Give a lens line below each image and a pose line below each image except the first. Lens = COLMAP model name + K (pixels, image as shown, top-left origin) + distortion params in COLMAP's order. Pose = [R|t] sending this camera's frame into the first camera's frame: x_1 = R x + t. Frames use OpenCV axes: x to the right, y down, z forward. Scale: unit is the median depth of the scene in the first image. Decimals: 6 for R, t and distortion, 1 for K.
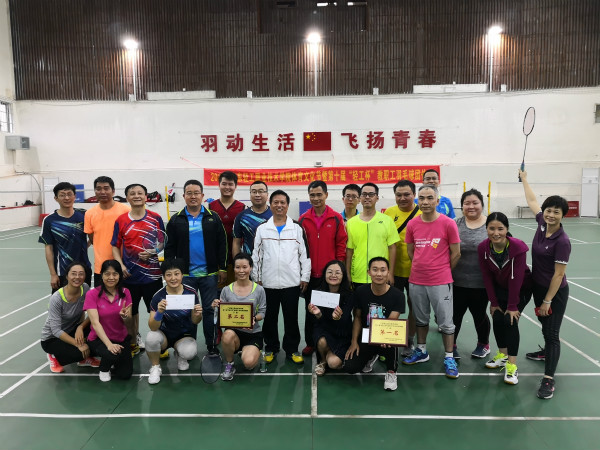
lens RADIAL K [[470.1, 0, 299.4], [0, 470.1, 228.1], [0, 0, 1]] dist [0.015270, -0.002389]
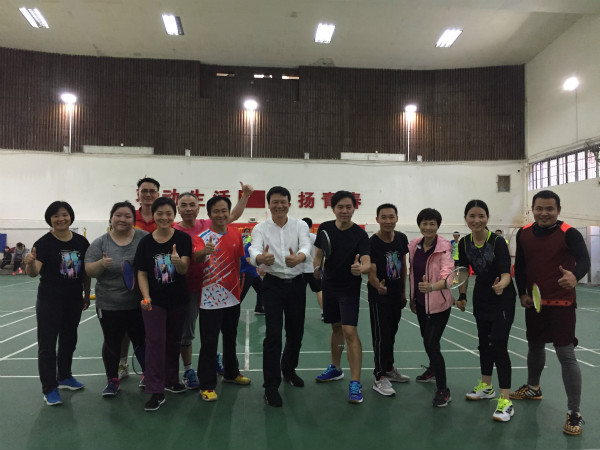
lens RADIAL K [[507.6, 0, 300.5], [0, 507.6, 227.0], [0, 0, 1]] dist [0.011397, -0.003485]
pose [[0.990575, 0.025532, 0.134572, -0.005765], [-0.009815, 0.993180, -0.116181, 0.008042], [-0.136620, 0.113765, 0.984069, -0.128299]]
